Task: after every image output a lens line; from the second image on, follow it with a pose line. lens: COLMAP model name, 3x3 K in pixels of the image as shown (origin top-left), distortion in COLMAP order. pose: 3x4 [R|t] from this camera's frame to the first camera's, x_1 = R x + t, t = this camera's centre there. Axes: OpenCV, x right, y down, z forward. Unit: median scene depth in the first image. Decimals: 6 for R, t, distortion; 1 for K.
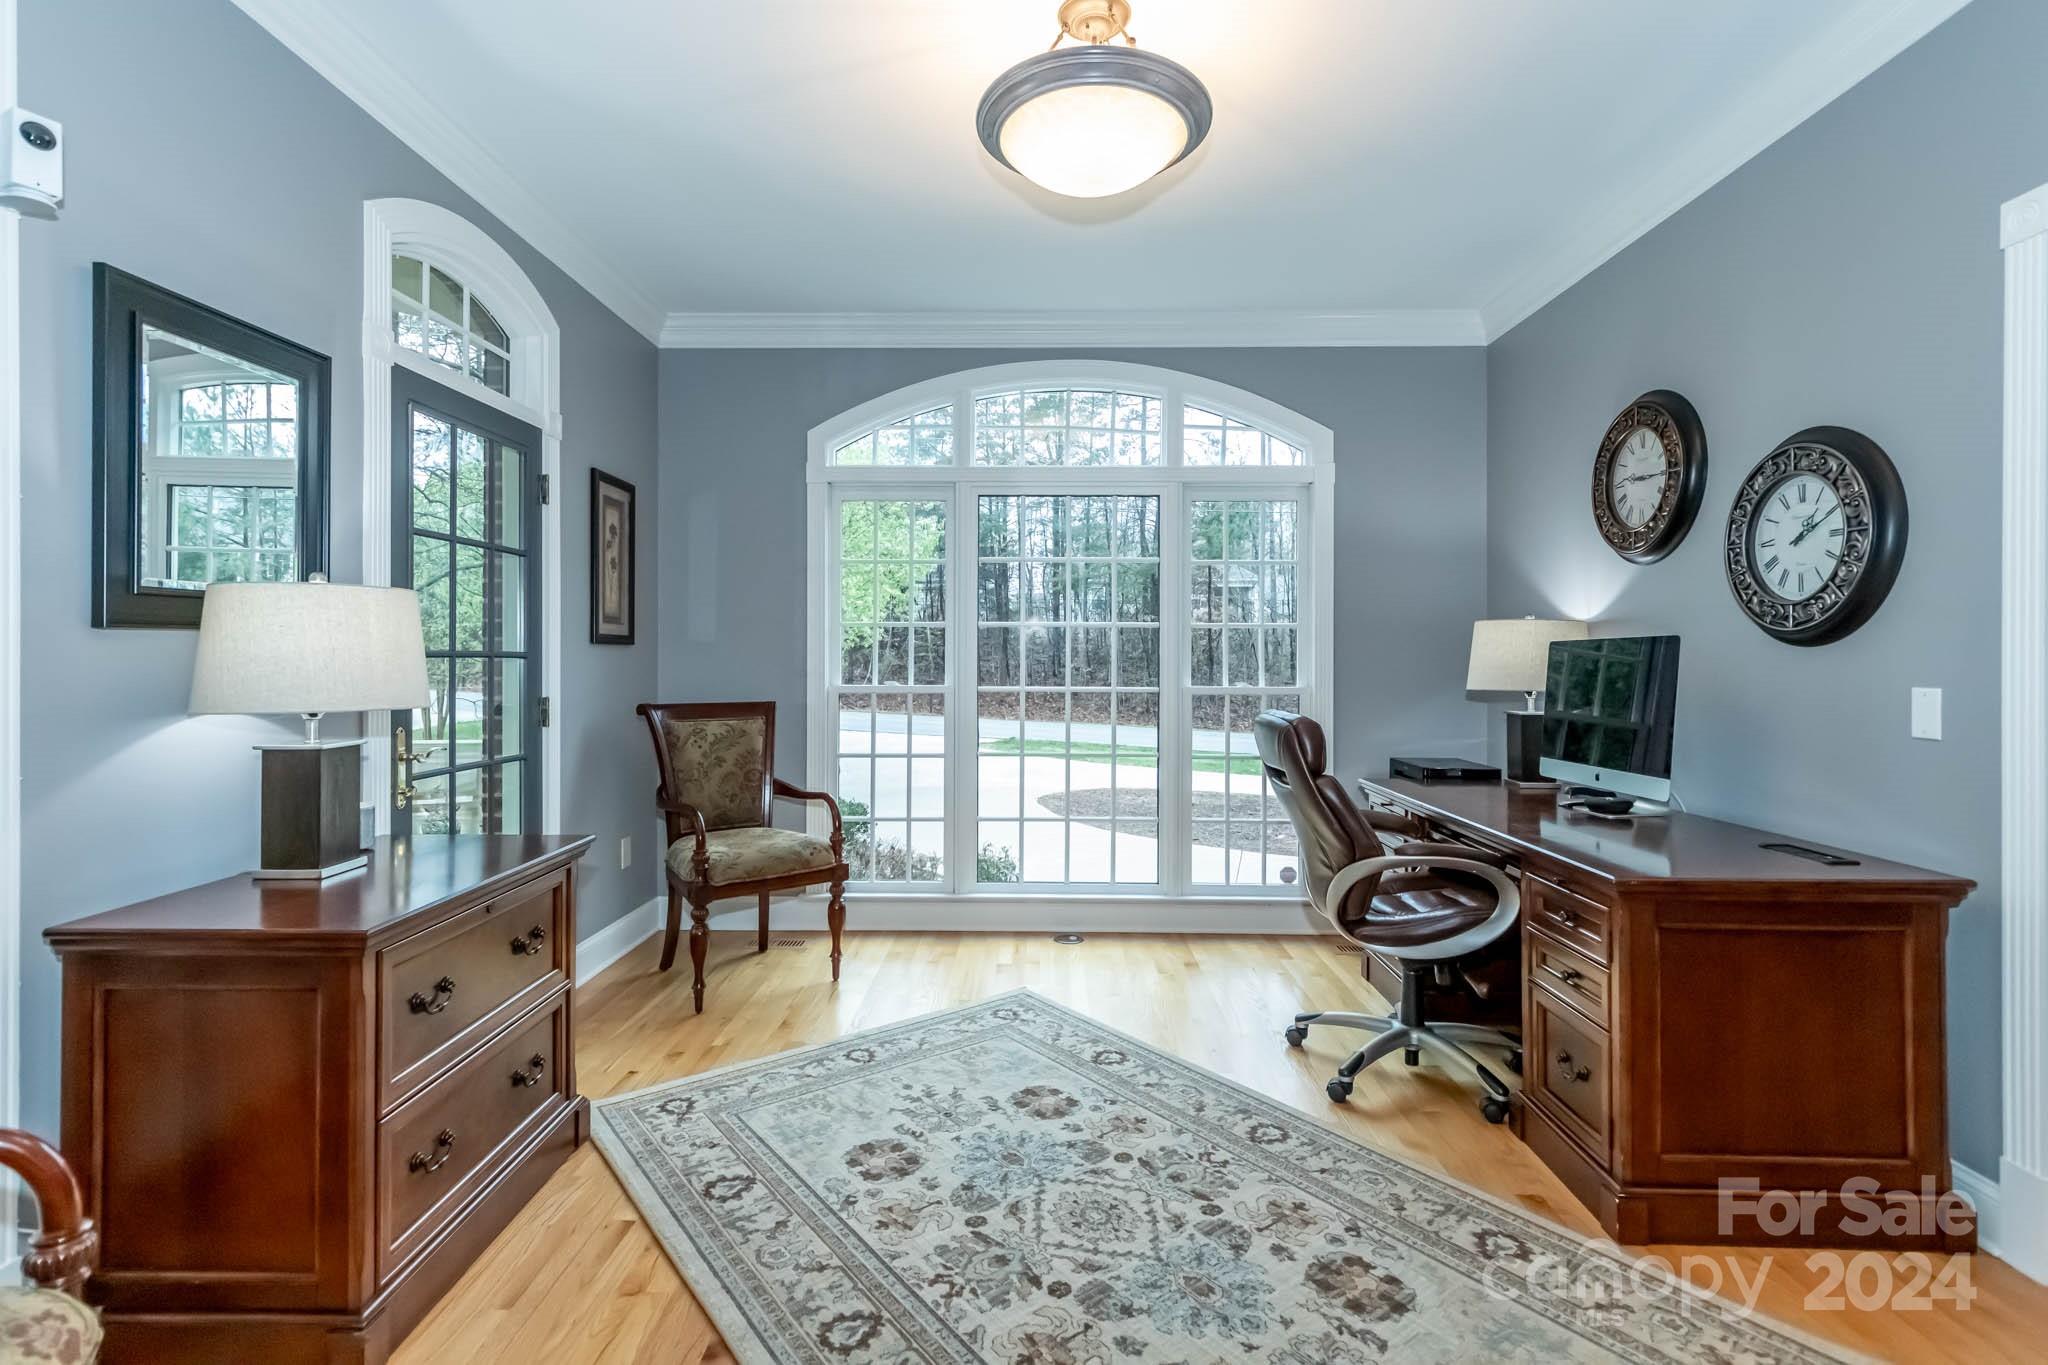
lens RADIAL K [[974.0, 0, 1000.3], [0, 974.0, 666.1], [0, 0, 1]] dist [0.009216, -0.000679]
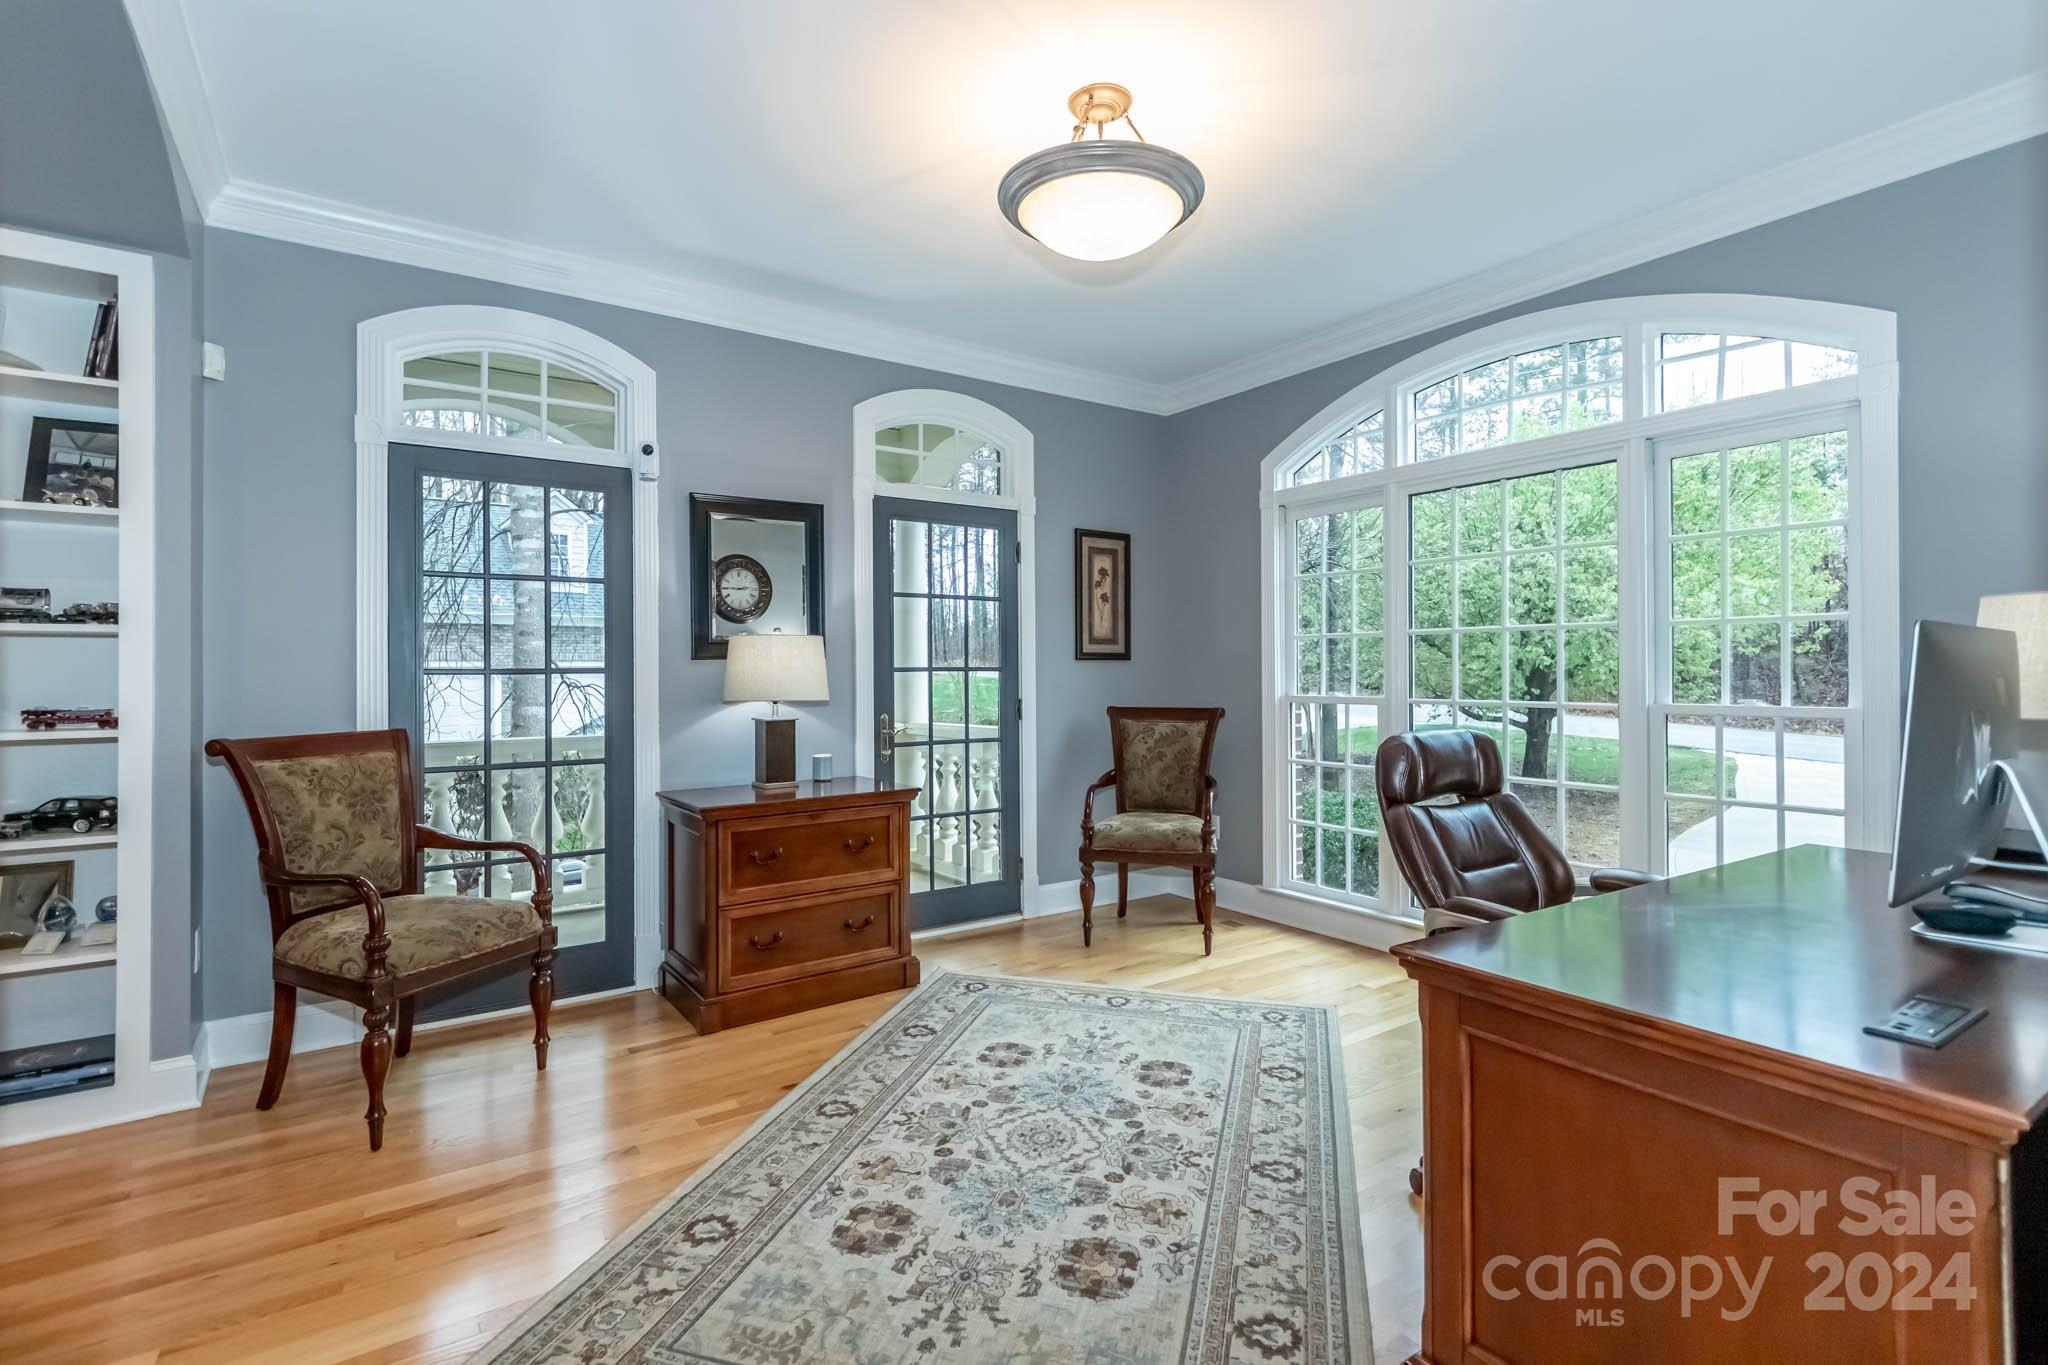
lens RADIAL K [[976.4, 0, 1029.2], [0, 976.4, 676.7], [0, 0, 1]] dist [0.015845, -0.000199]
pose [[0.572952, -0.002379, -0.819586, 0.939844], [-0.001106, 0.999993, -0.003676, 0.006944], [0.819588, 0.003013, 0.572945, 0.269724]]
